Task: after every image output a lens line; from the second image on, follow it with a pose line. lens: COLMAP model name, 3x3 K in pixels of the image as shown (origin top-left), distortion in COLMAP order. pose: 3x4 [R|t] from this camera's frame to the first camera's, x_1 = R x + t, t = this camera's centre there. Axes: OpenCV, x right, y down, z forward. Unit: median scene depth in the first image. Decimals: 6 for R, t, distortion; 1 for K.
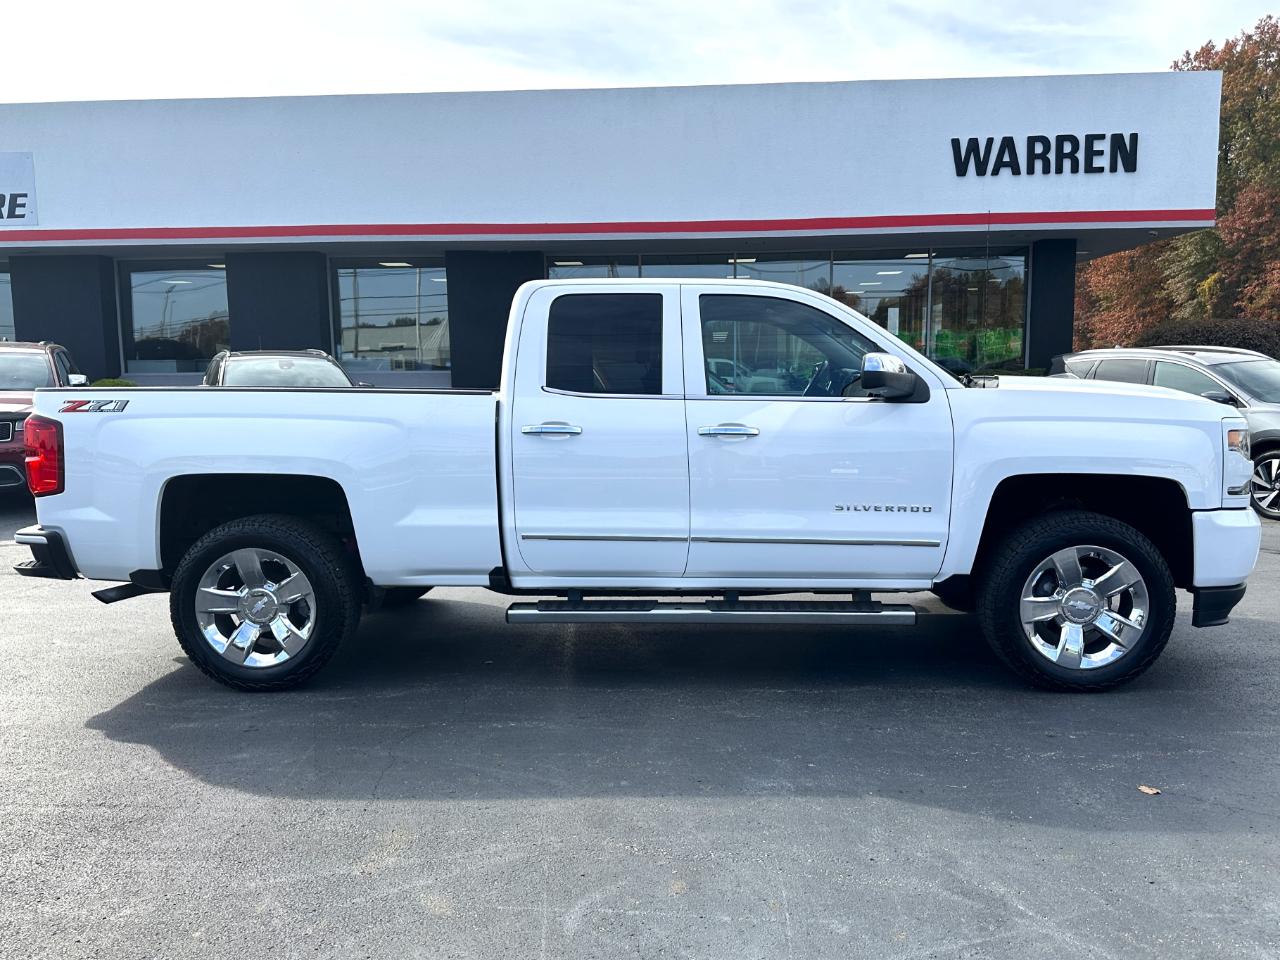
lens RADIAL K [[994.1, 0, 652.5], [0, 994.1, 479.5], [0, 0, 1]] dist [0.069398, -0.090612]
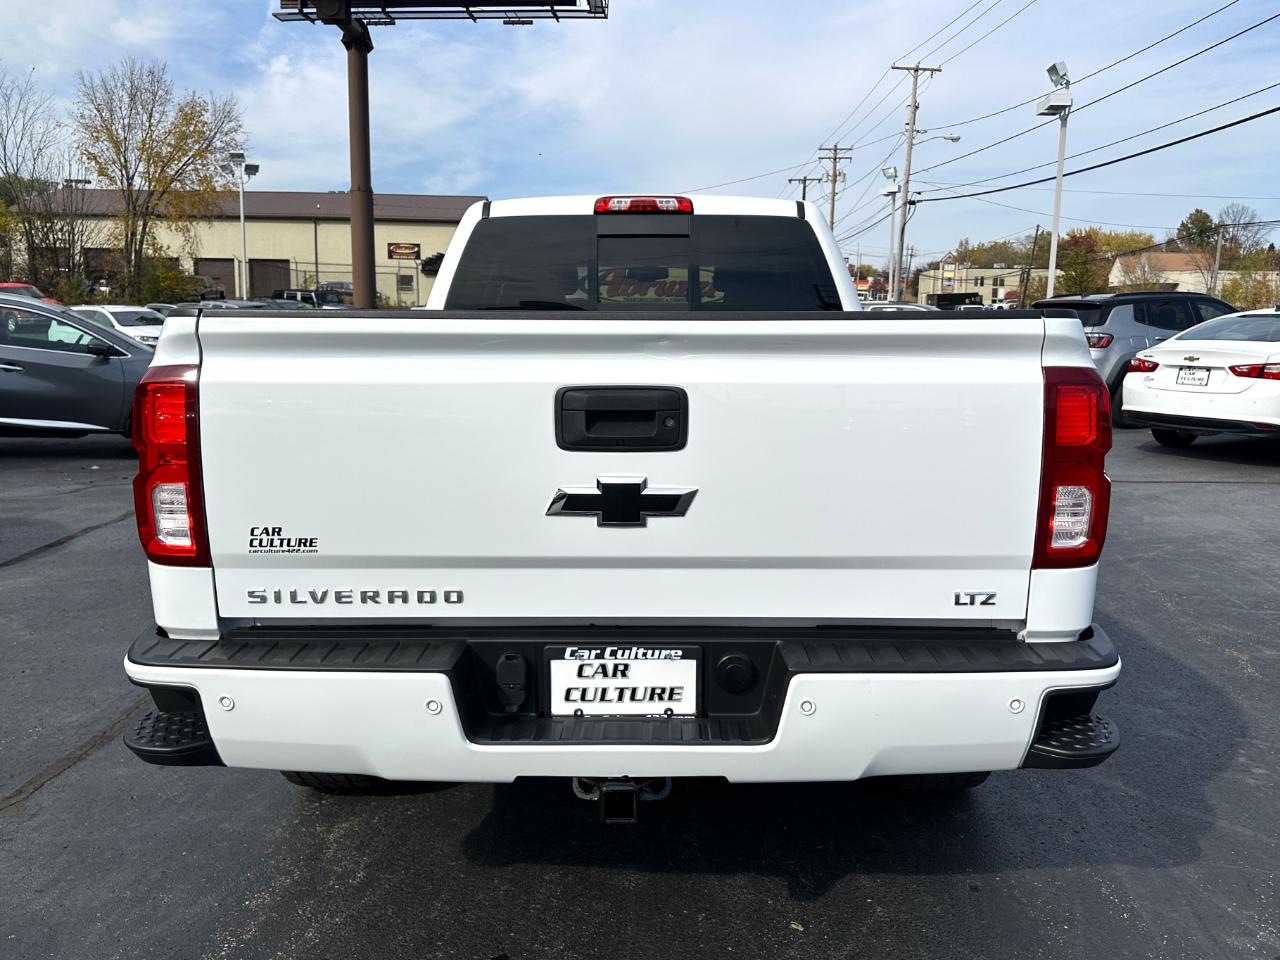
lens RADIAL K [[992.3, 0, 662.6], [0, 992.3, 458.0], [0, 0, 1]] dist [0.075200, -0.088090]
pose [[-0.049377, -0.119568, 0.991597, -0.290661], [0.098211, 0.987416, 0.123955, -0.028446], [-0.993940, 0.103506, -0.037013, 0.340051]]
